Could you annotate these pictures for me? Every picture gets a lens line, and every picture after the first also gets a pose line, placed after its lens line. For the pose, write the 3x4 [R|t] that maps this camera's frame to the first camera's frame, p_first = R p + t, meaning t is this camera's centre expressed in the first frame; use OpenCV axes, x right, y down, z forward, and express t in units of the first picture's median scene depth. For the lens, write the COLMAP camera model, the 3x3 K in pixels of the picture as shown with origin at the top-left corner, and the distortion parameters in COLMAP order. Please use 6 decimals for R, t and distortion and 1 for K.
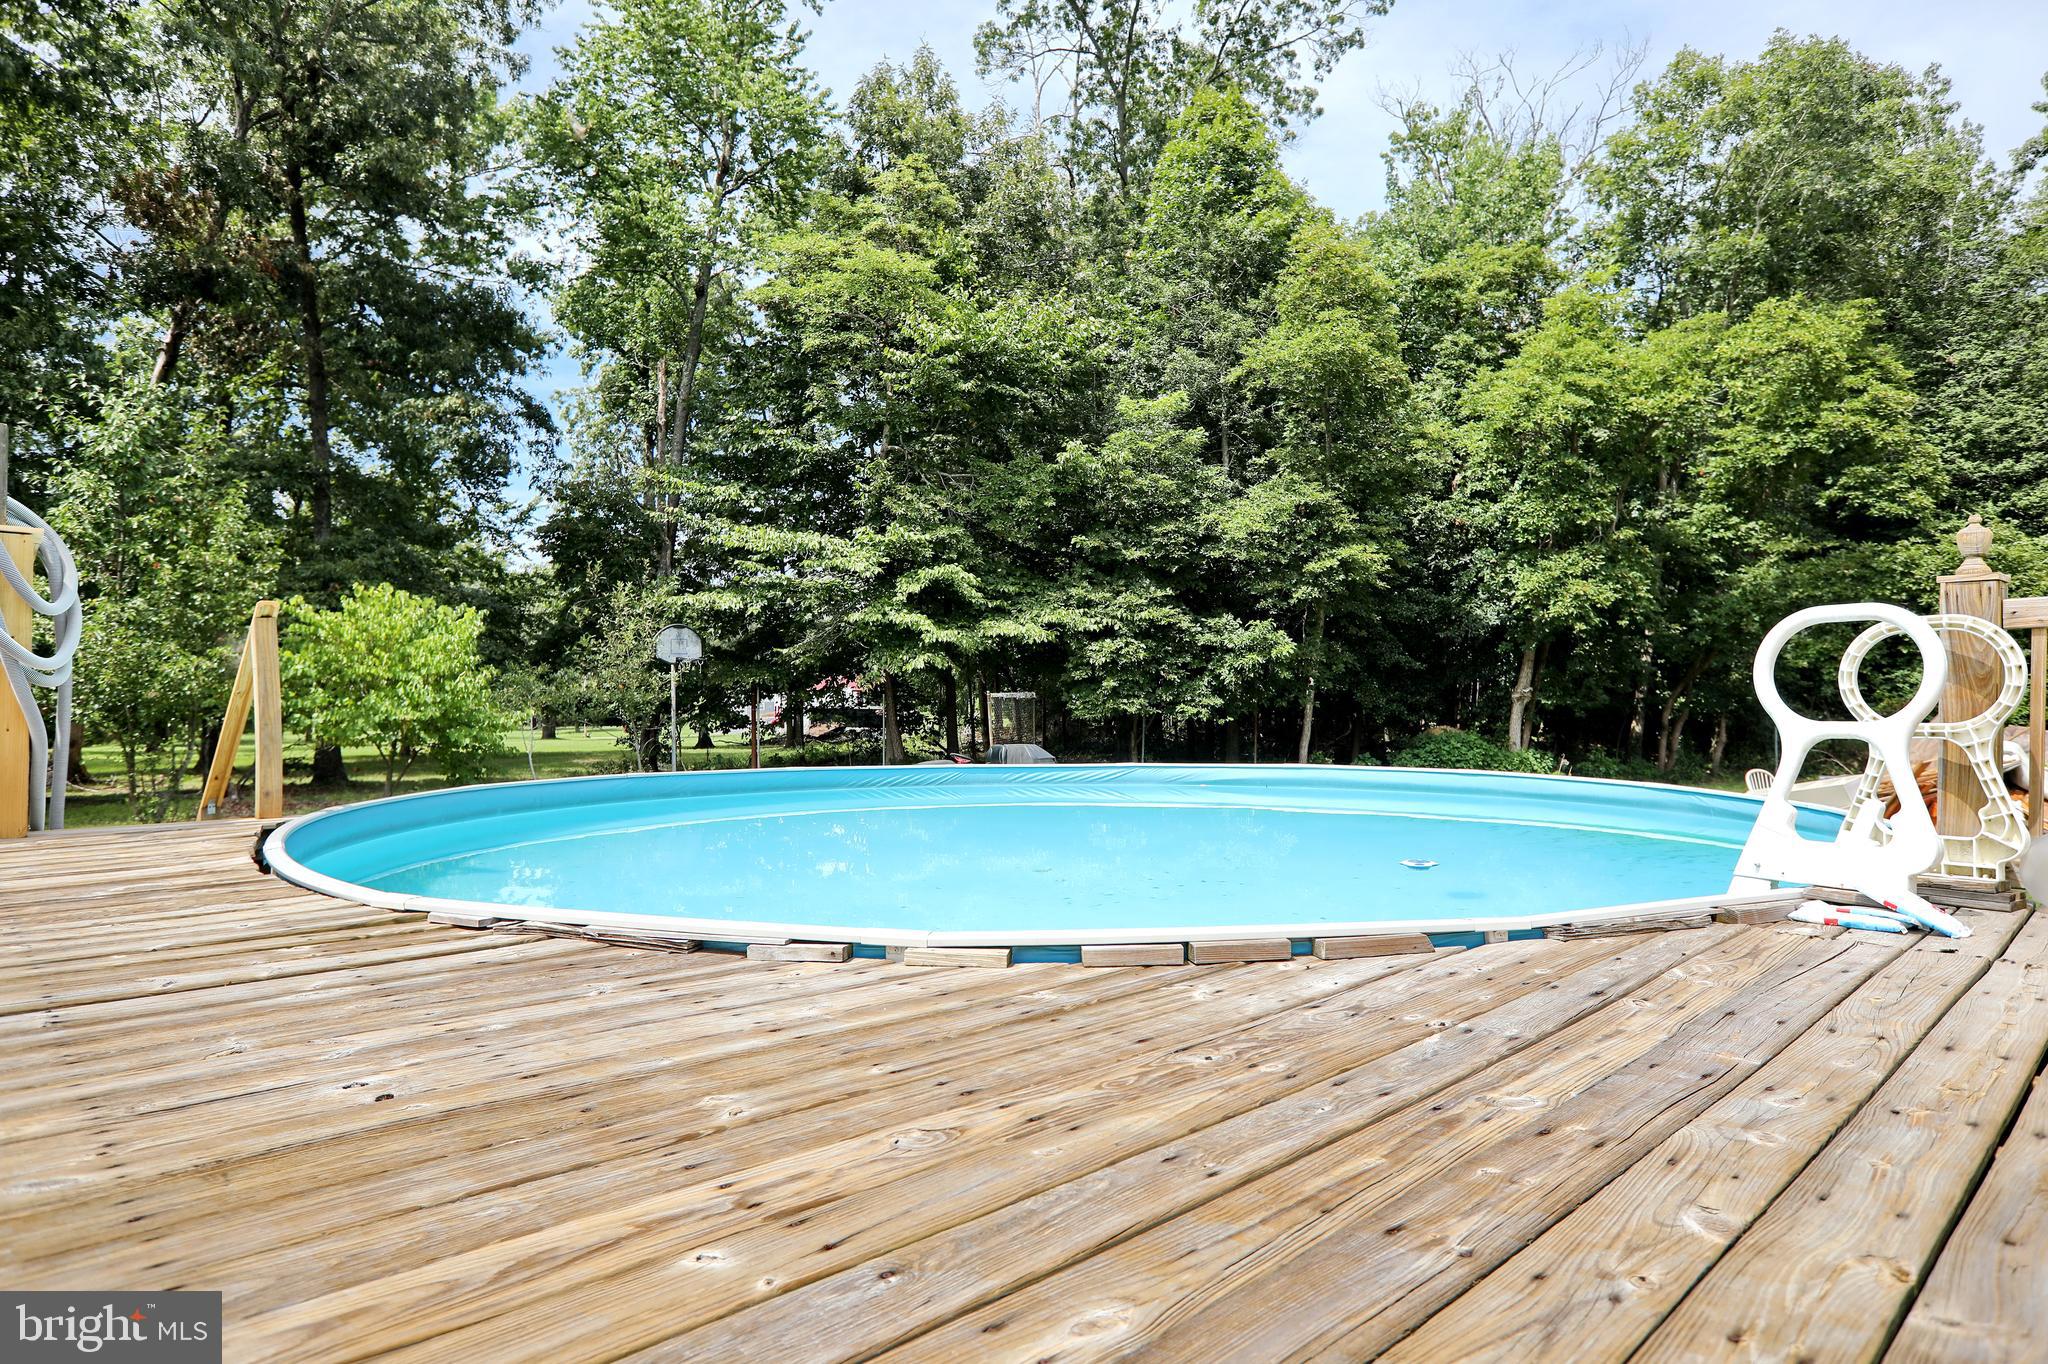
lens RADIAL K [[975.7, 0, 1035.5], [0, 975.7, 685.0], [0, 0, 1]] dist [-0.055366, 0.022847]
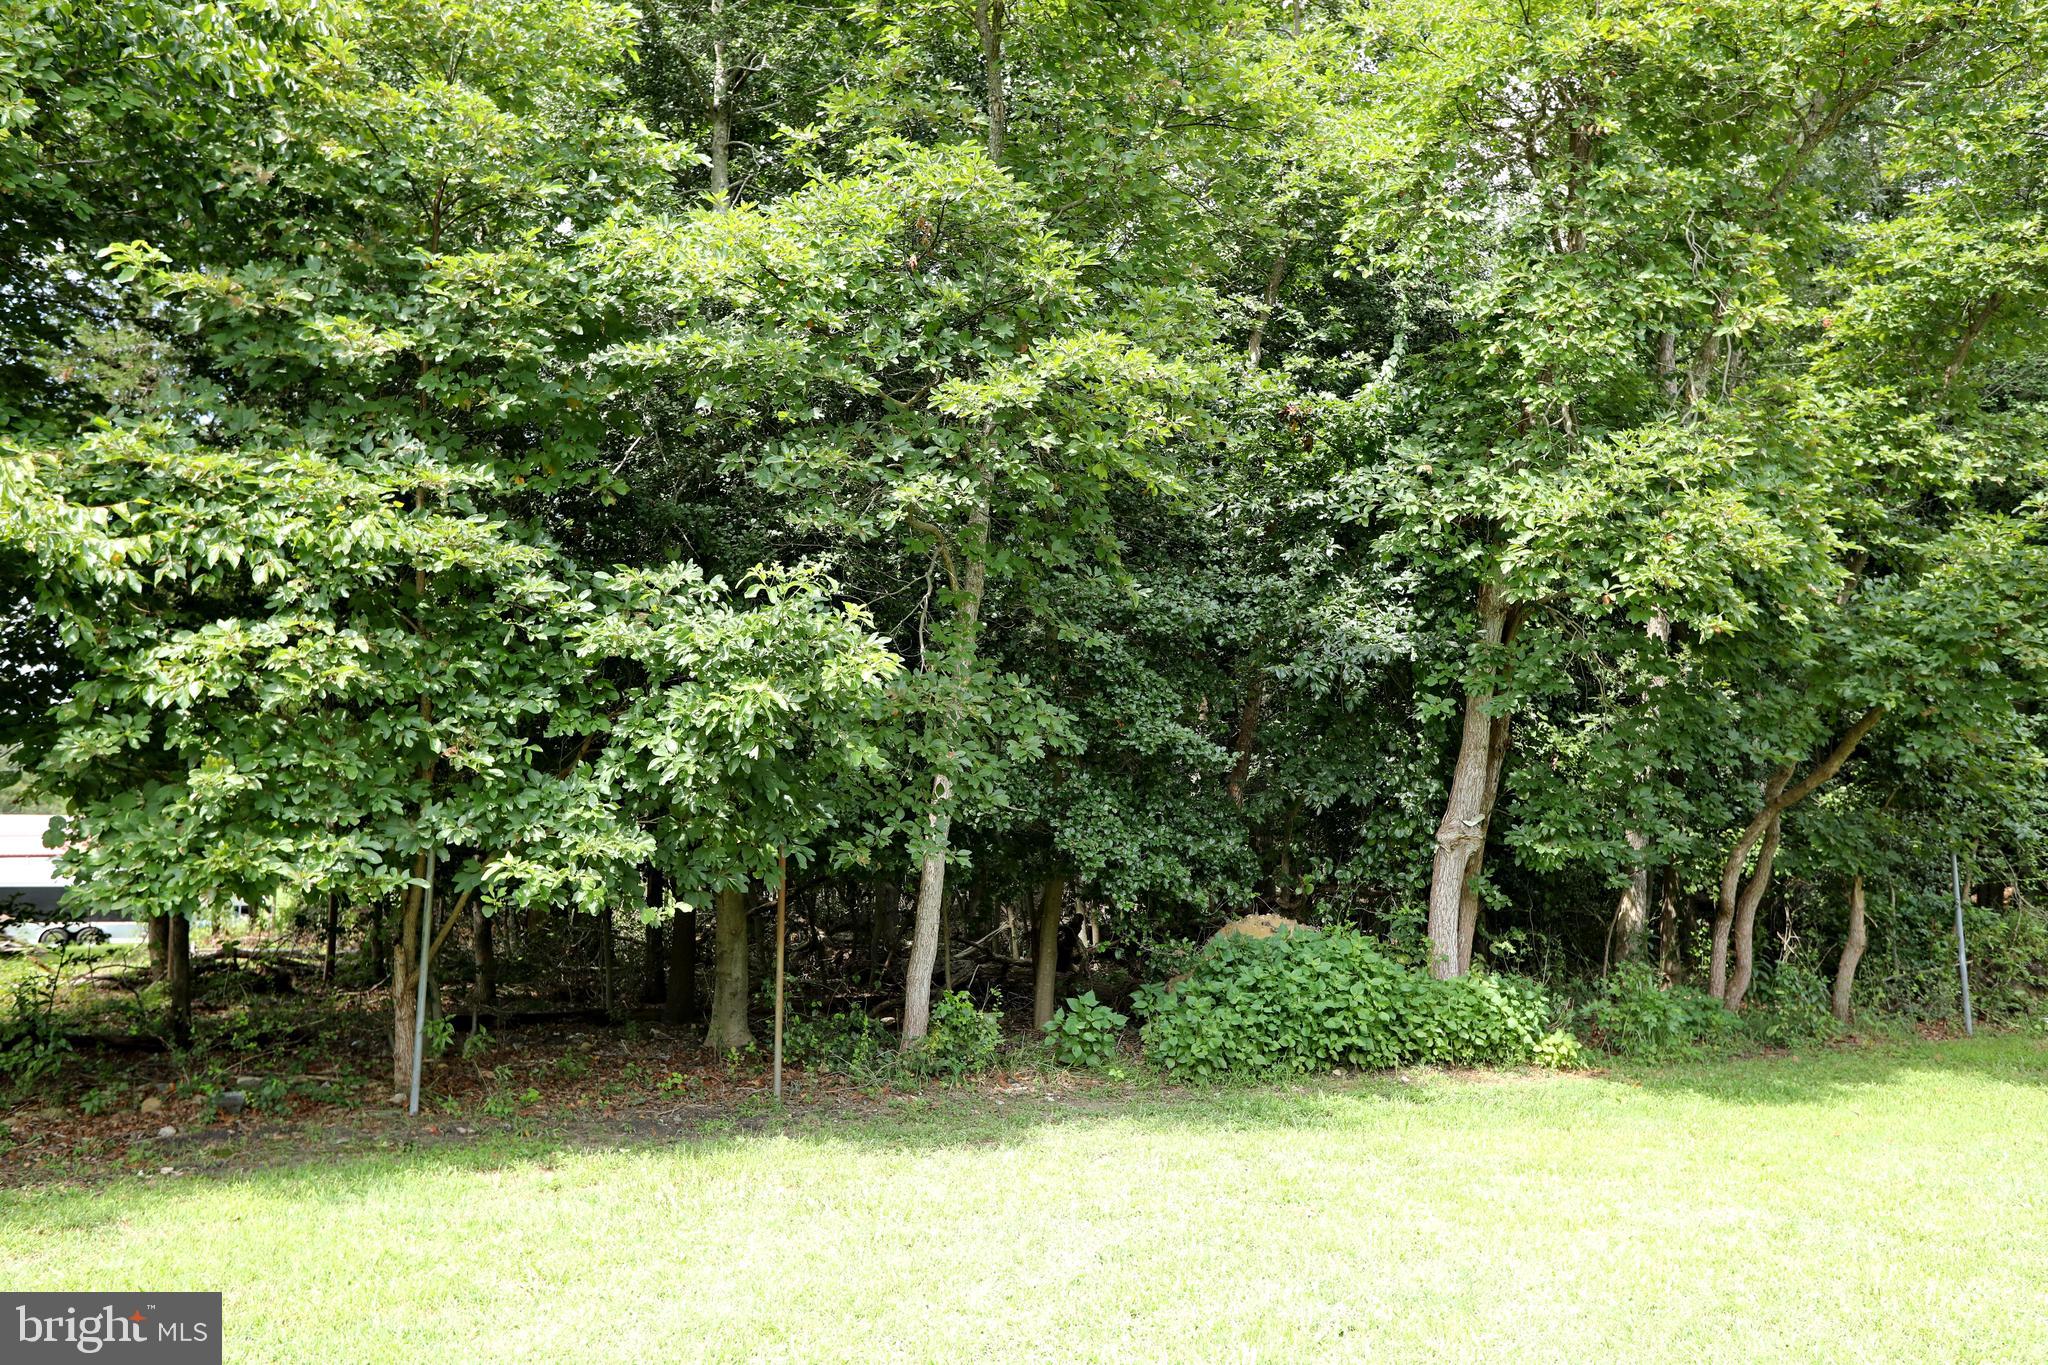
lens RADIAL K [[1327.1, 0, 1021.6], [0, 1327.1, 717.8], [0, 0, 1]] dist [0.032115, 0.001234]
pose [[0.938658, 0.033734, 0.343195, 0.156091], [0.000851, 0.994974, -0.100129, 0.018671], [-0.344848, 0.094279, 0.933912, 0.580546]]
